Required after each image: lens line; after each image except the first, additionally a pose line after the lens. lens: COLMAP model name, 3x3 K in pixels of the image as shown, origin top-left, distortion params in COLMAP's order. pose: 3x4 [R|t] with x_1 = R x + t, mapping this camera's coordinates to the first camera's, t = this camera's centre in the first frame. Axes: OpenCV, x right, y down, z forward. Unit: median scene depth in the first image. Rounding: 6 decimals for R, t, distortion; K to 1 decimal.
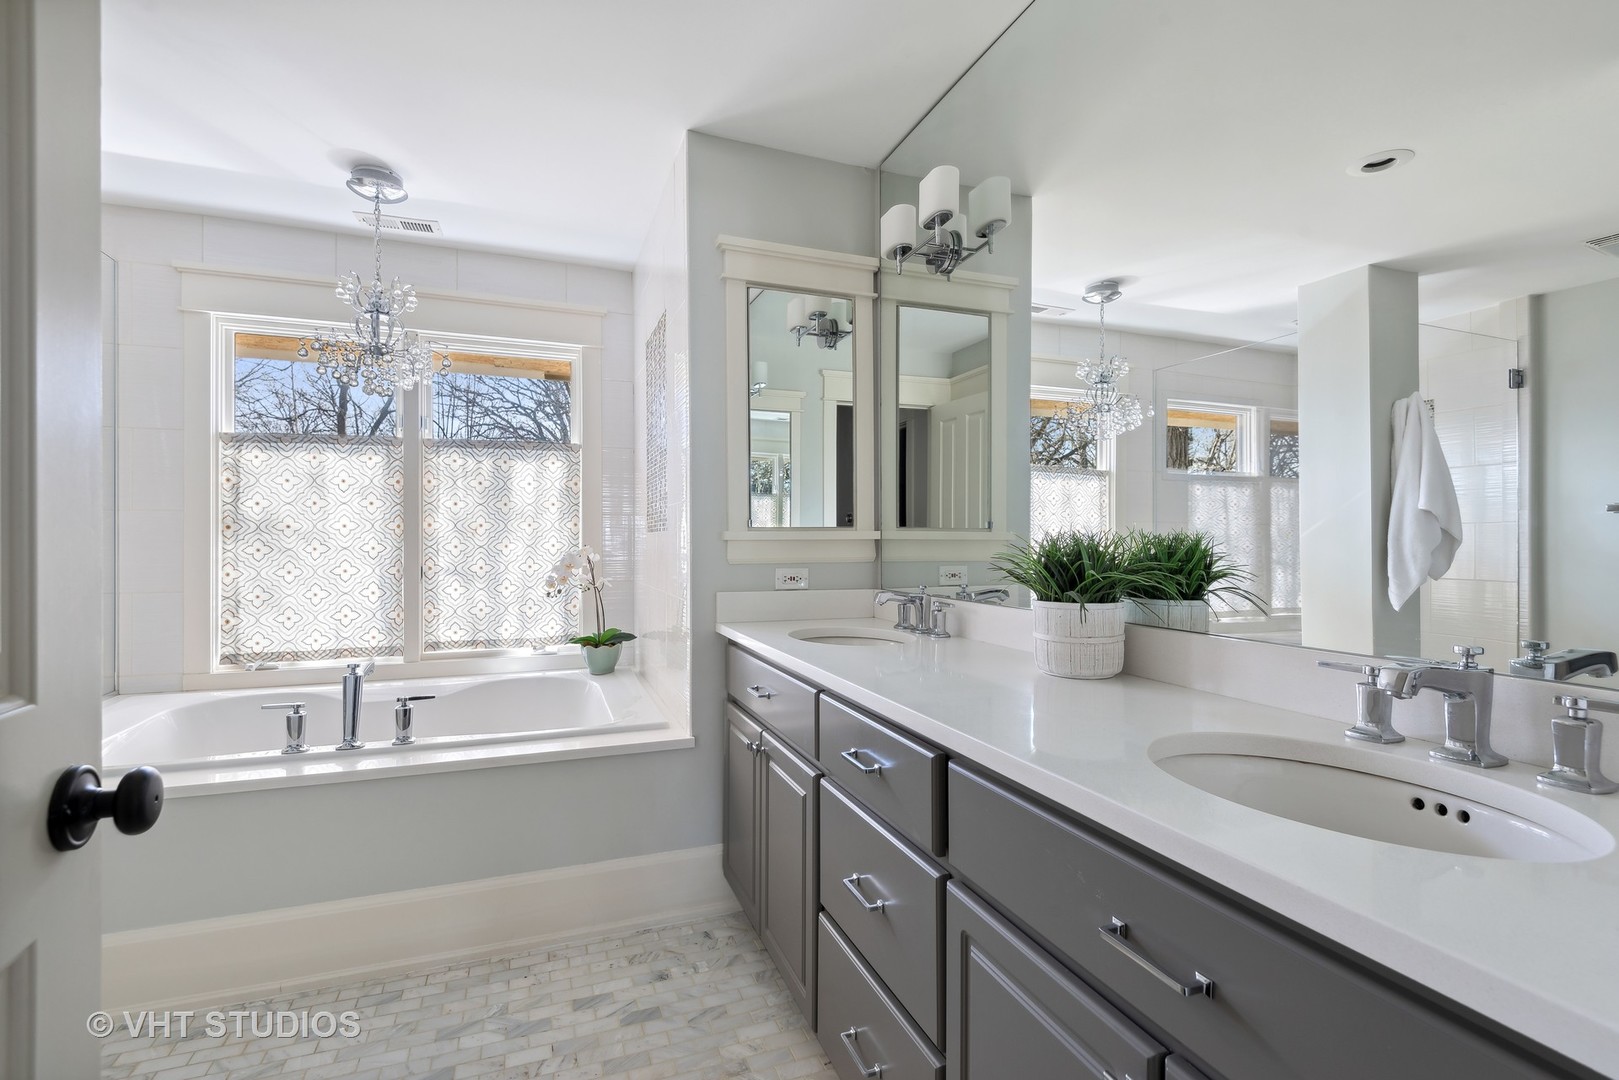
lens RADIAL K [[752.8, 0, 816.3], [0, 752.8, 537.6], [0, 0, 1]] dist [0.009475, -0.008052]
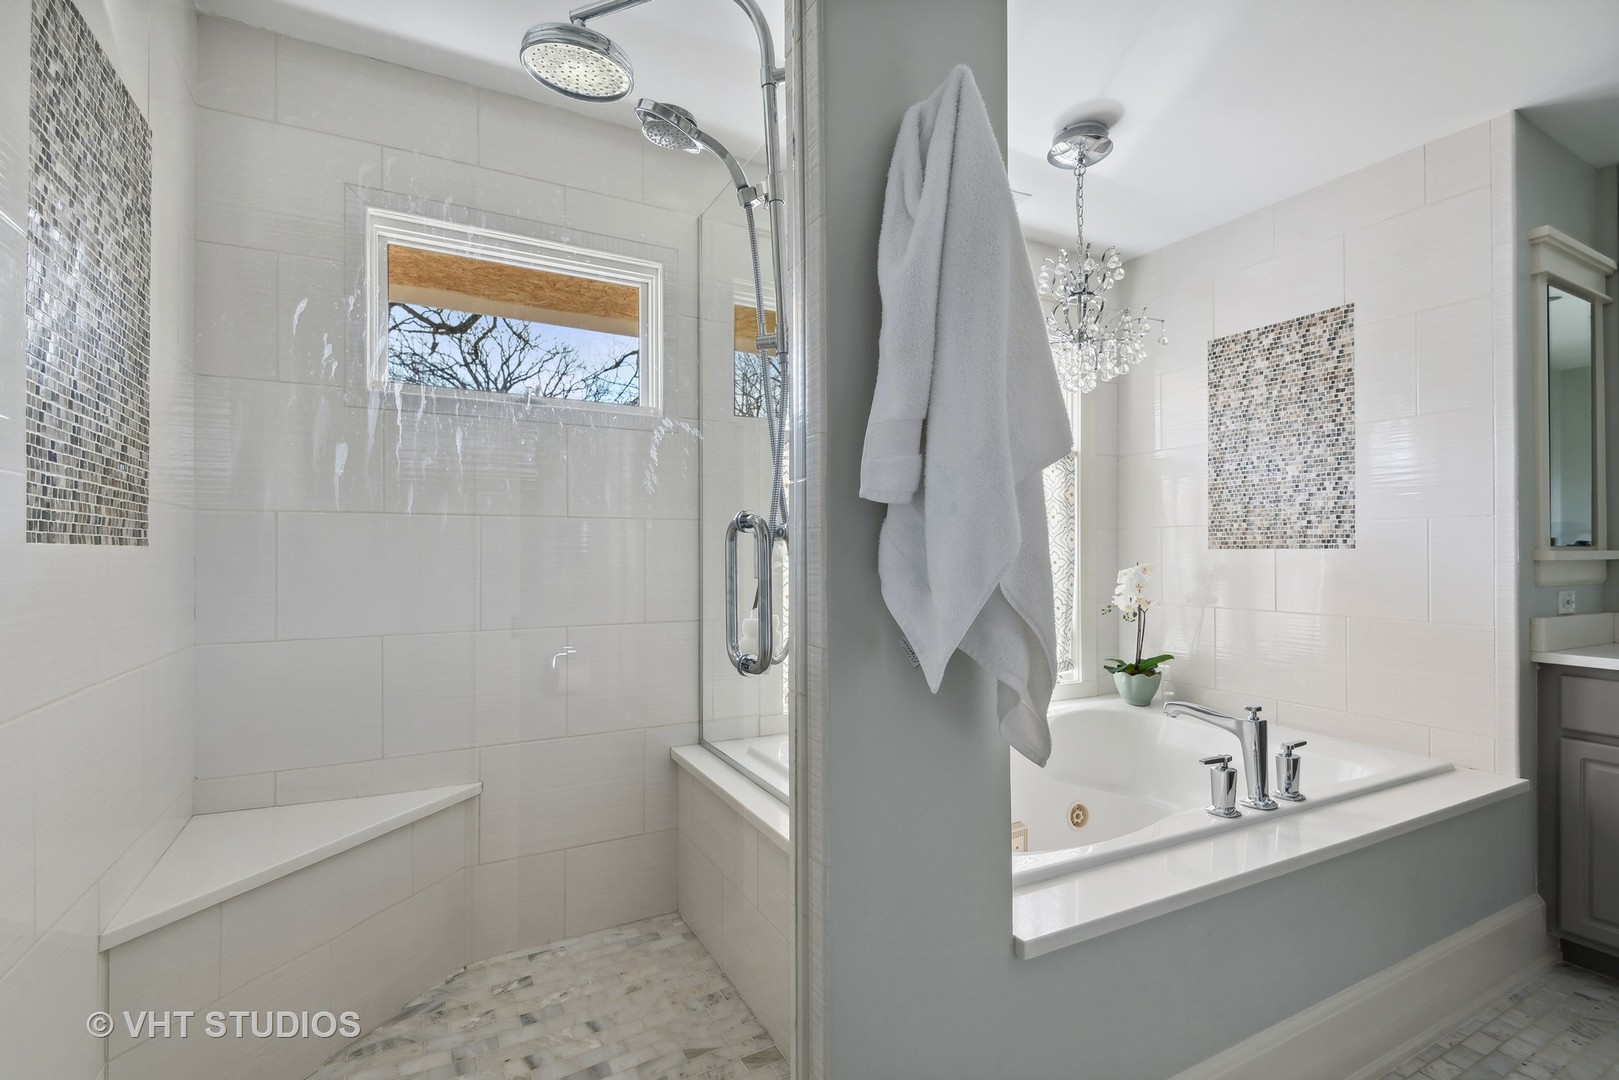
lens RADIAL K [[752.8, 0, 808.5], [0, 752.8, 545.4], [0, 0, 1]] dist [0.009475, -0.008052]
pose [[0.993053, 0.006294, 0.117503, -1.190920], [-0.005552, 0.999963, -0.006645, -0.004088], [-0.117540, 0.005946, 0.993050, 0.213552]]
